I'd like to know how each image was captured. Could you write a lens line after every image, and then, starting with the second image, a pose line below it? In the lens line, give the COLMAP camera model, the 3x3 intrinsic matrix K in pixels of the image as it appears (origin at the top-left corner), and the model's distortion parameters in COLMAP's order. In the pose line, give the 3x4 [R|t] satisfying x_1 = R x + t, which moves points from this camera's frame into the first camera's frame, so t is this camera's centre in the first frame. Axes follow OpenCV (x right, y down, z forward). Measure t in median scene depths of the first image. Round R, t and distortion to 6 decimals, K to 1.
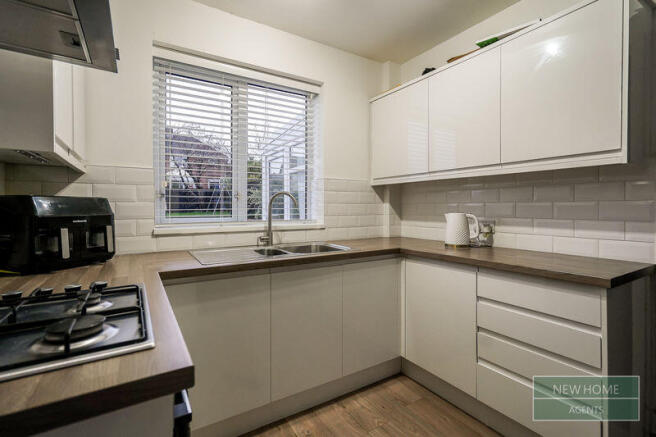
lens RADIAL K [[299.8, 0, 313.7], [0, 299.8, 209.0], [0, 0, 1]] dist [0.004532, 0.000266]
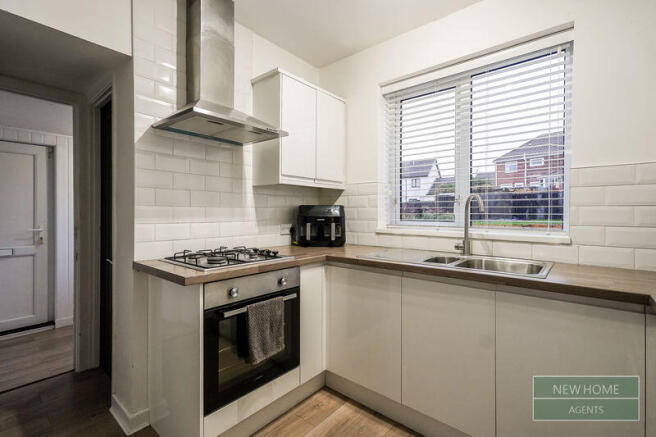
lens RADIAL K [[299.8, 0, 330.6], [0, 299.8, 213.4], [0, 0, 1]] dist [0.004532, 0.000266]
pose [[0.332047, 0.006842, -0.943238, 0.554197], [-0.006403, 0.999967, 0.004999, -0.003025], [0.943241, 0.004380, 0.332080, 0.327341]]
